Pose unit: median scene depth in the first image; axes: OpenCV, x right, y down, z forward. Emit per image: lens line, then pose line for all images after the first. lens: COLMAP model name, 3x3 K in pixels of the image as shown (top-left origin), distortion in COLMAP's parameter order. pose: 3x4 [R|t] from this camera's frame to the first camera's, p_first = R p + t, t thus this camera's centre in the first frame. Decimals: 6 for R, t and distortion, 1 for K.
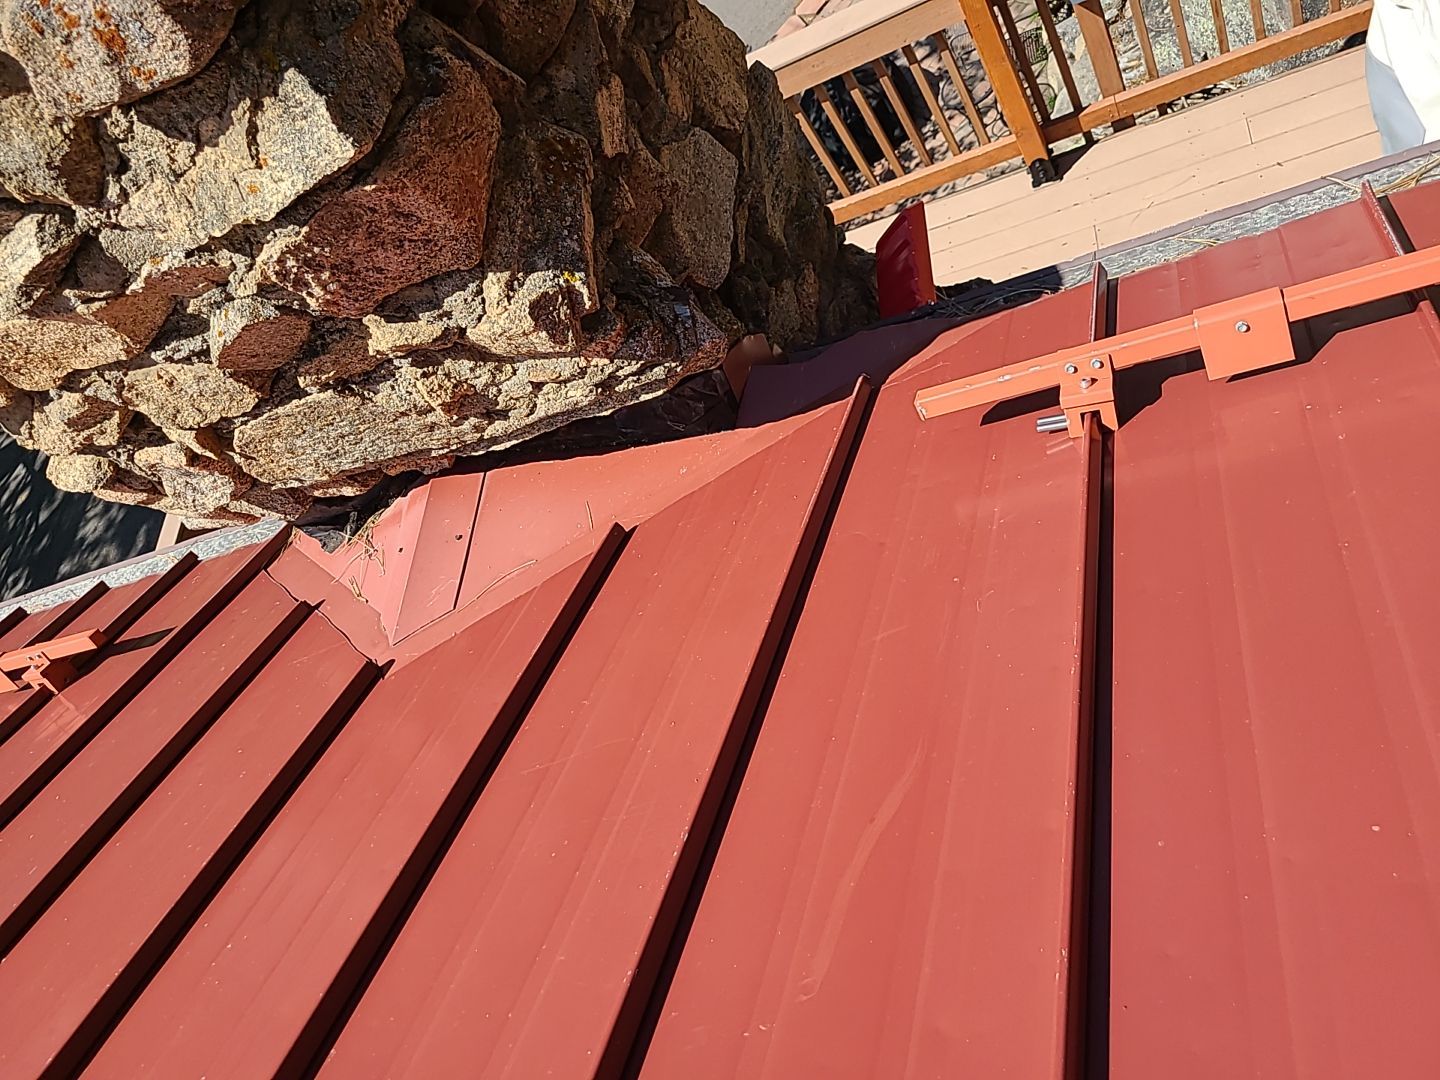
lens RADIAL K [[1065.3, 0, 721.5], [0, 1065.3, 554.5], [0, 0, 1]] dist [0.054778, -0.059973]
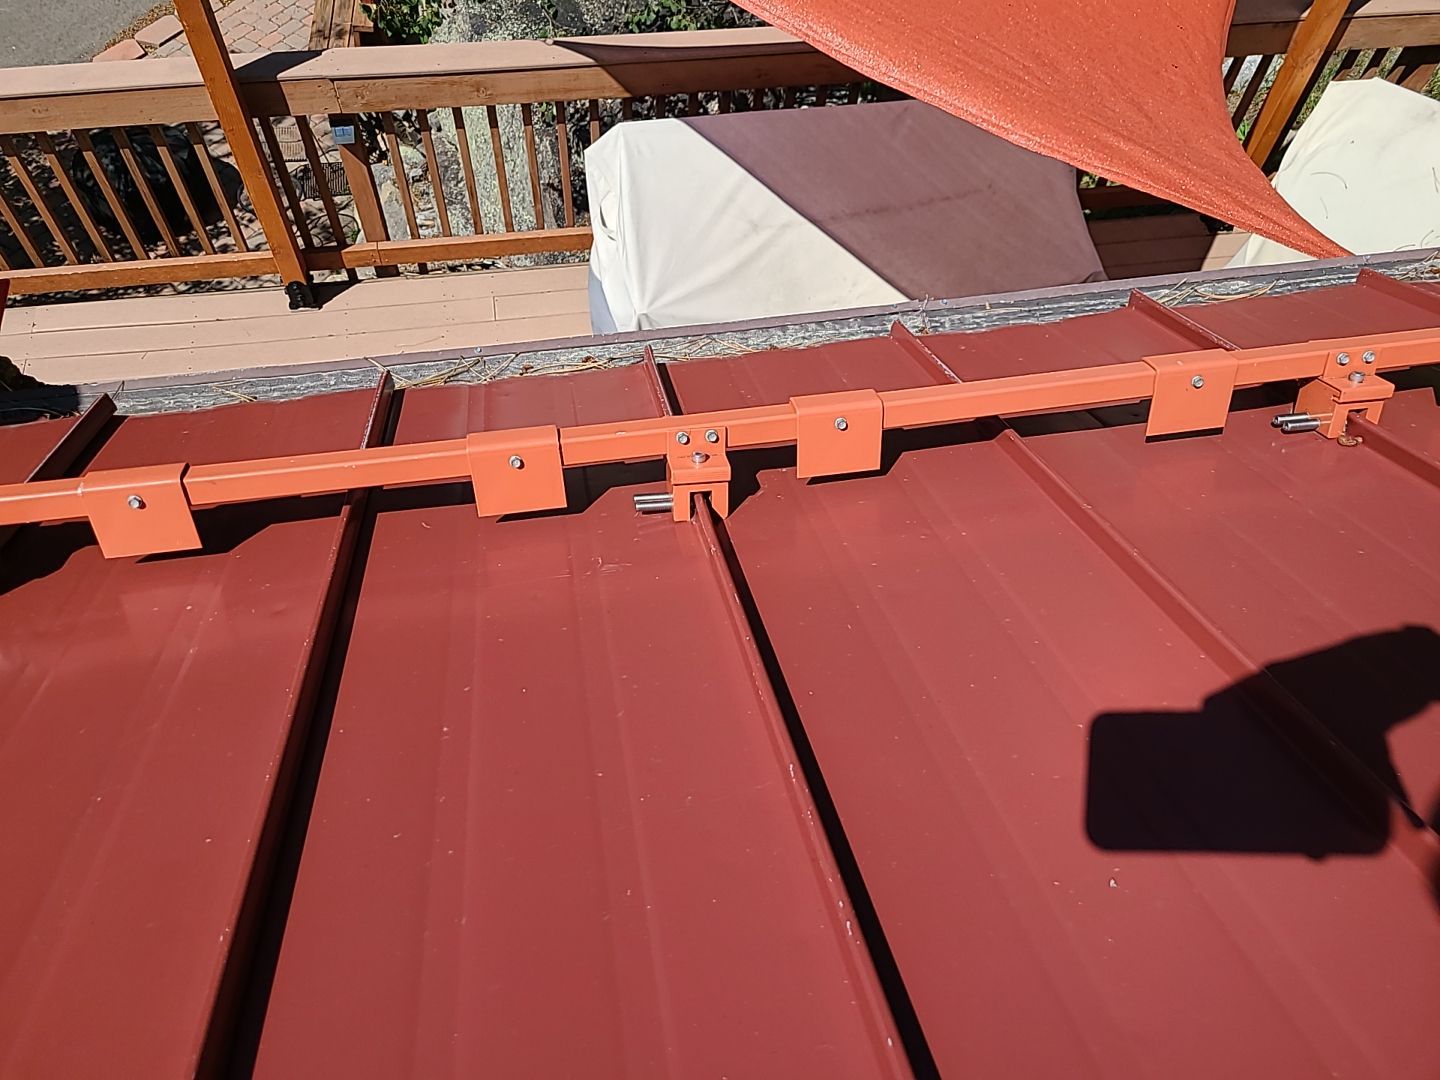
lens RADIAL K [[1073.2, 0, 702.2], [0, 1073.2, 521.4], [0, 0, 1]] dist [0.048245, -0.053392]
pose [[0.827966, 0.139786, 0.543077, 0.293208], [-0.061788, 0.985278, -0.159405, -0.067192], [-0.557364, 0.098426, 0.824414, 0.044948]]
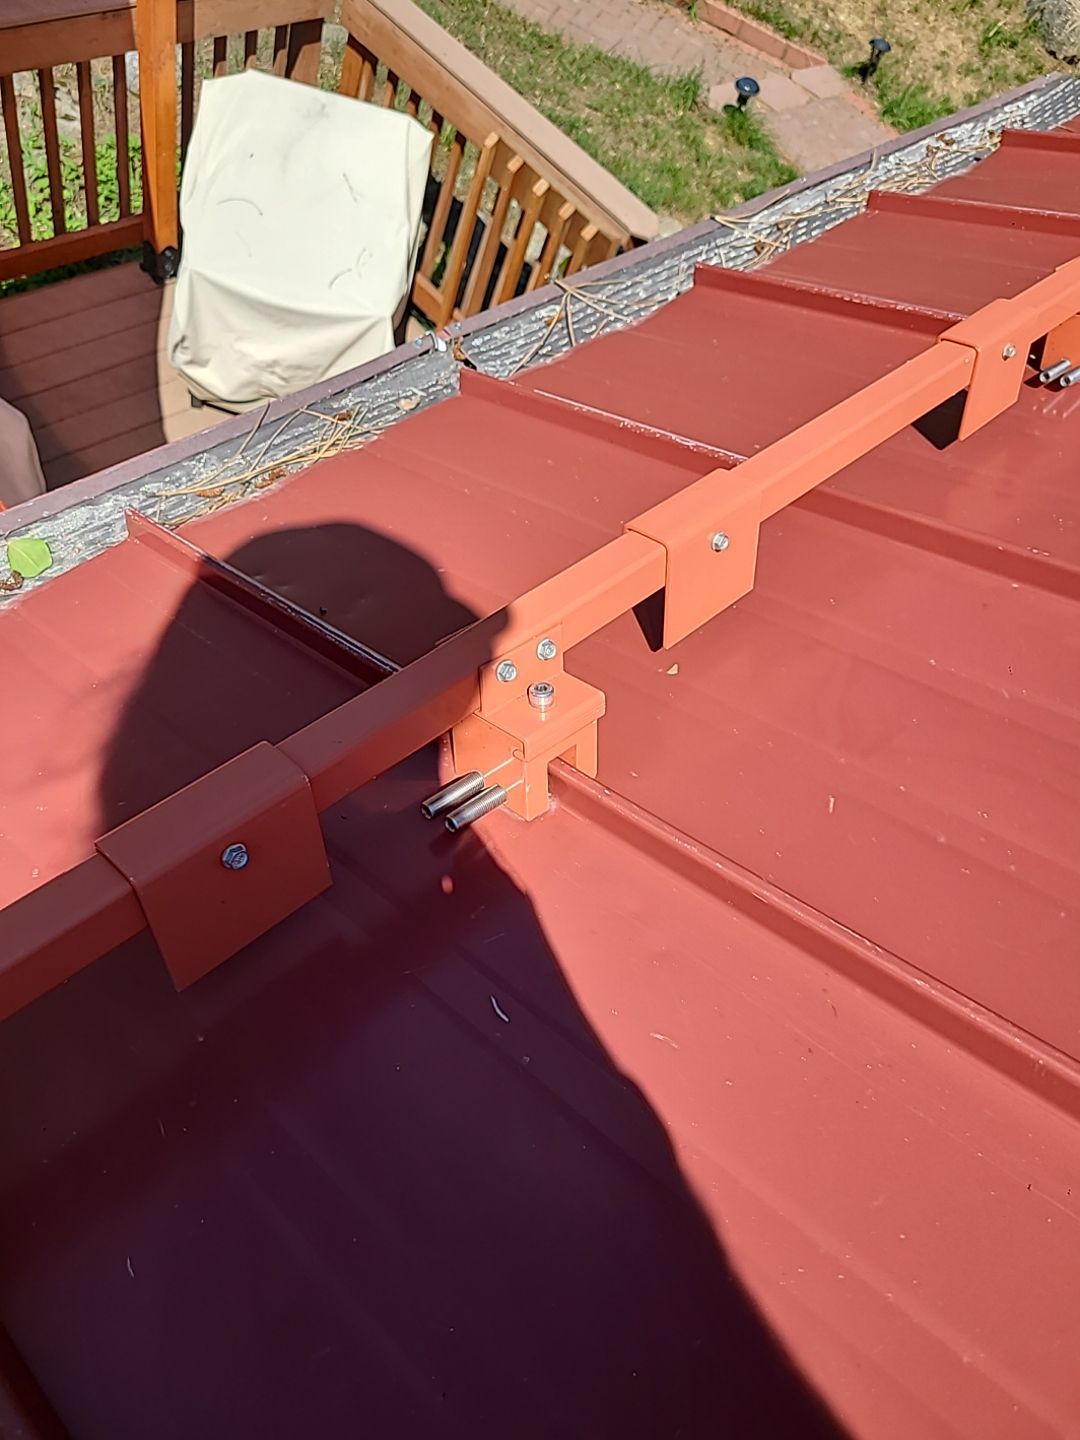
lens RADIAL K [[1071.5, 0, 536.2], [0, 1071.5, 674.5], [0, 0, 1]] dist [0.030007, -0.038915]
pose [[0.440634, -0.190630, 0.877213, 1.095400], [0.334788, 0.941588, 0.036452, -0.412110], [-0.832922, 0.277619, 0.478716, 0.015427]]
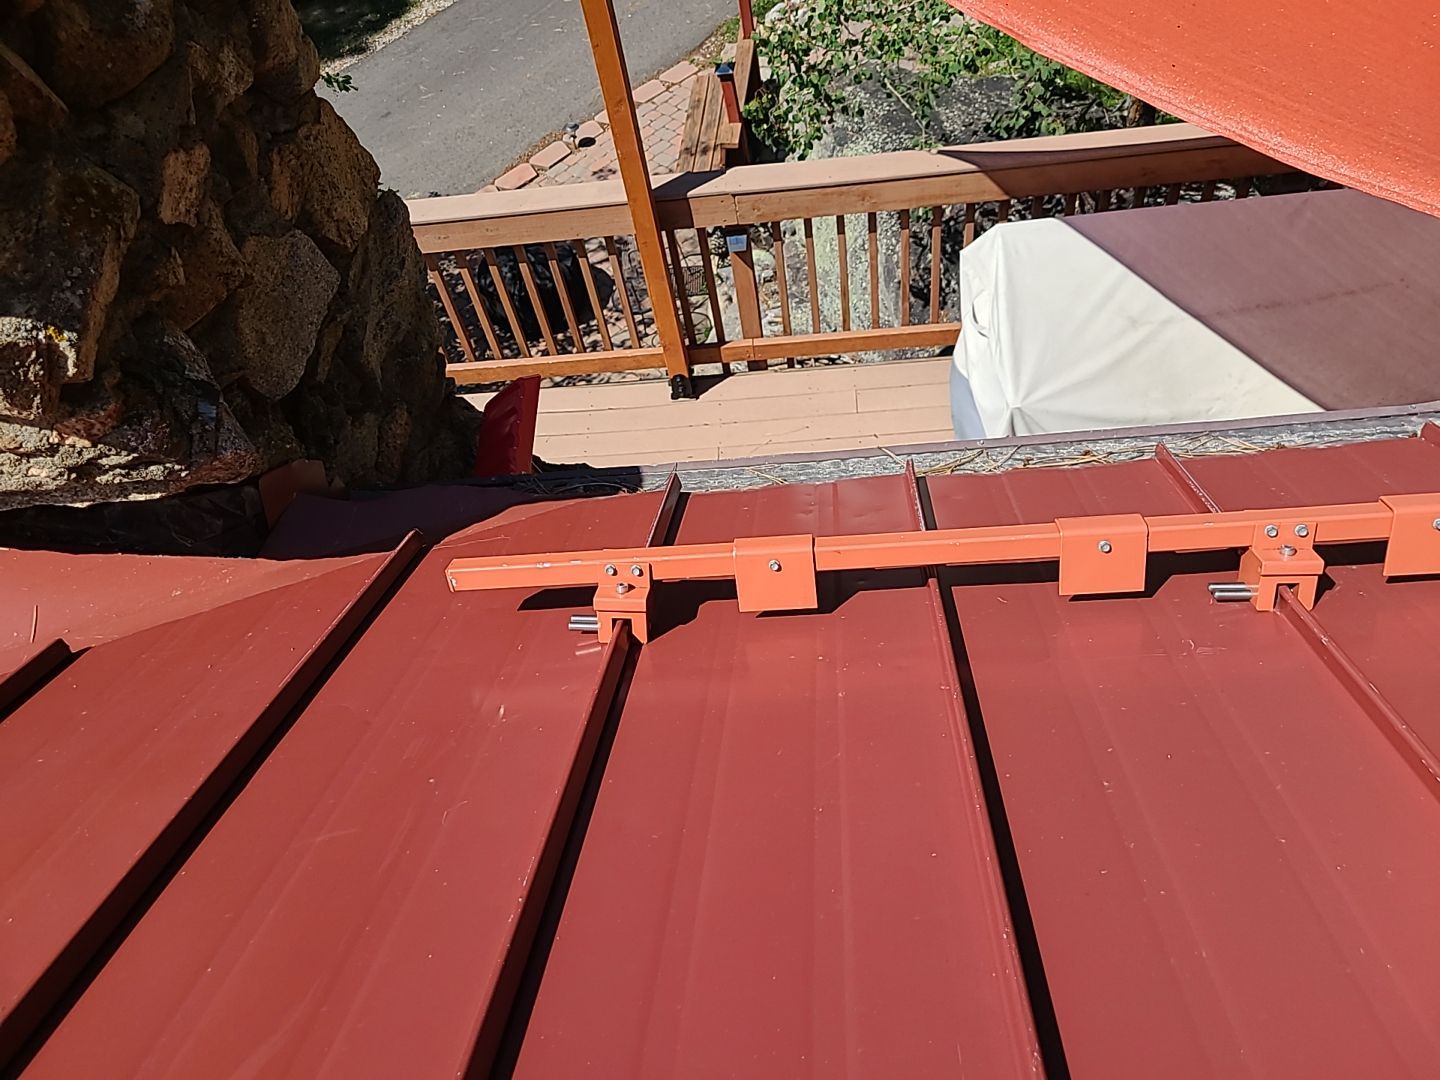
lens RADIAL K [[1071.5, 0, 706.7], [0, 1071.5, 538.2], [0, 0, 1]] dist [0.030007, -0.038915]
pose [[0.926763, 0.217647, 0.306170, 0.087906], [-0.162335, 0.967059, -0.196072, -0.023729], [-0.338759, 0.132011, 0.931566, 0.071975]]
